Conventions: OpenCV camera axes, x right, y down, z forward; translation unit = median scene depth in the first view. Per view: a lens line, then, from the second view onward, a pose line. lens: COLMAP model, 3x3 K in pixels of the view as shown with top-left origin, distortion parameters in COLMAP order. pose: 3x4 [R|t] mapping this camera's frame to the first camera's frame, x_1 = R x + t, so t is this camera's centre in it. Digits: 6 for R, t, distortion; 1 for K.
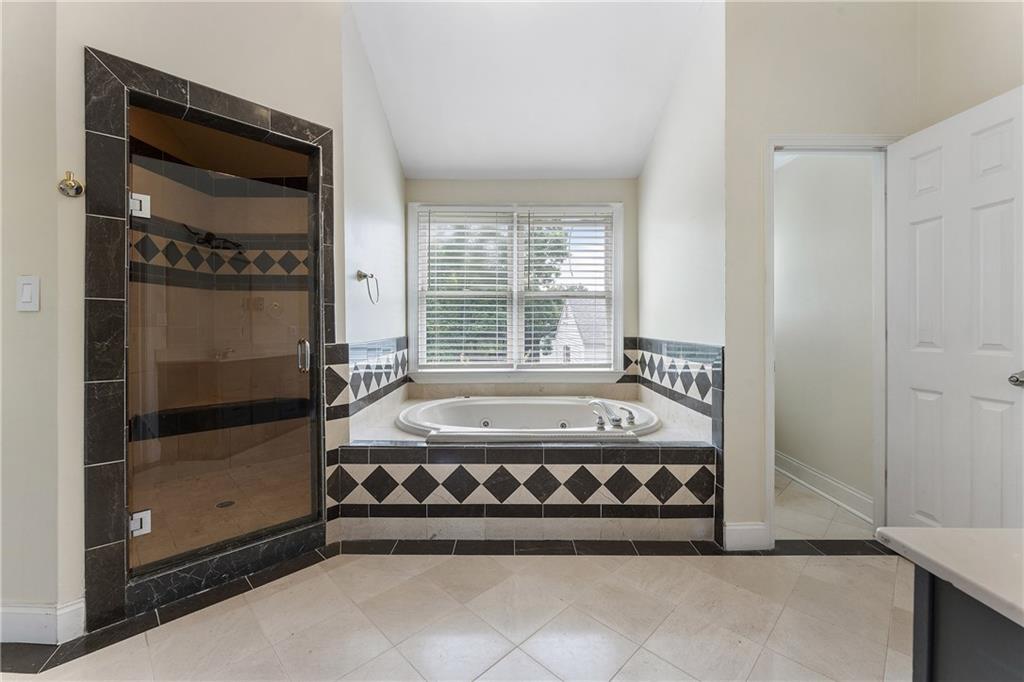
lens RADIAL K [[414.3, 0, 513.7], [0, 414.3, 326.5], [0, 0, 1]] dist [0.000634, 0.000099]
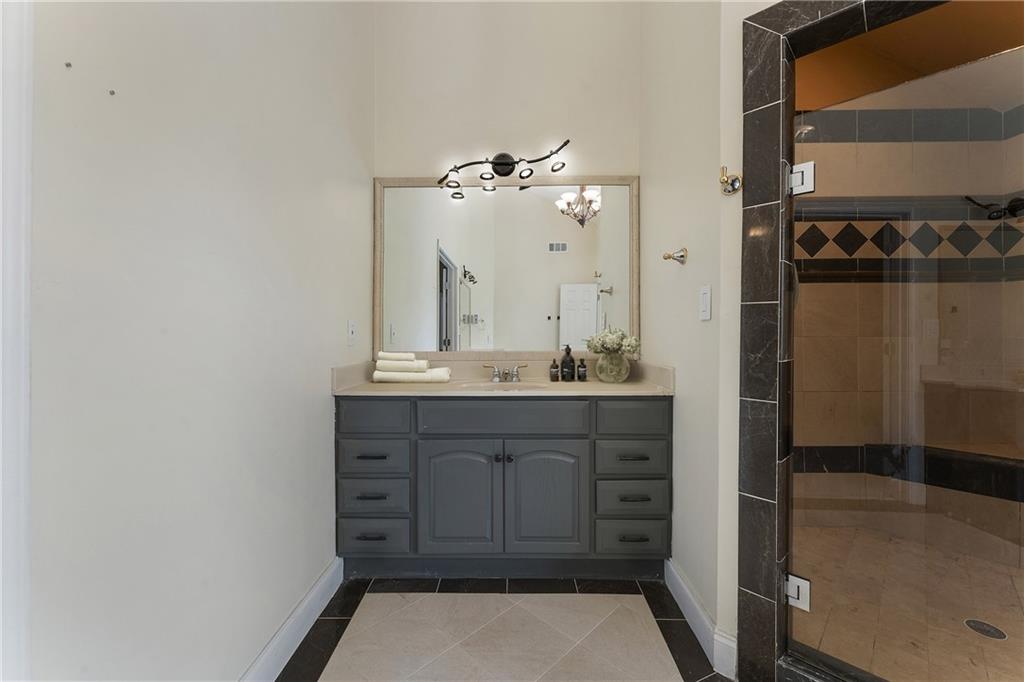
lens RADIAL K [[410.8, 0, 513.0], [0, 410.8, 334.3], [0, 0, 1]] dist [-0.001523, -0.000011]
pose [[-0.009200, 0.001001, -0.999957, -0.141439], [-0.007260, 0.999973, 0.001068, 0.000606], [0.999931, 0.007270, -0.009192, 0.495547]]
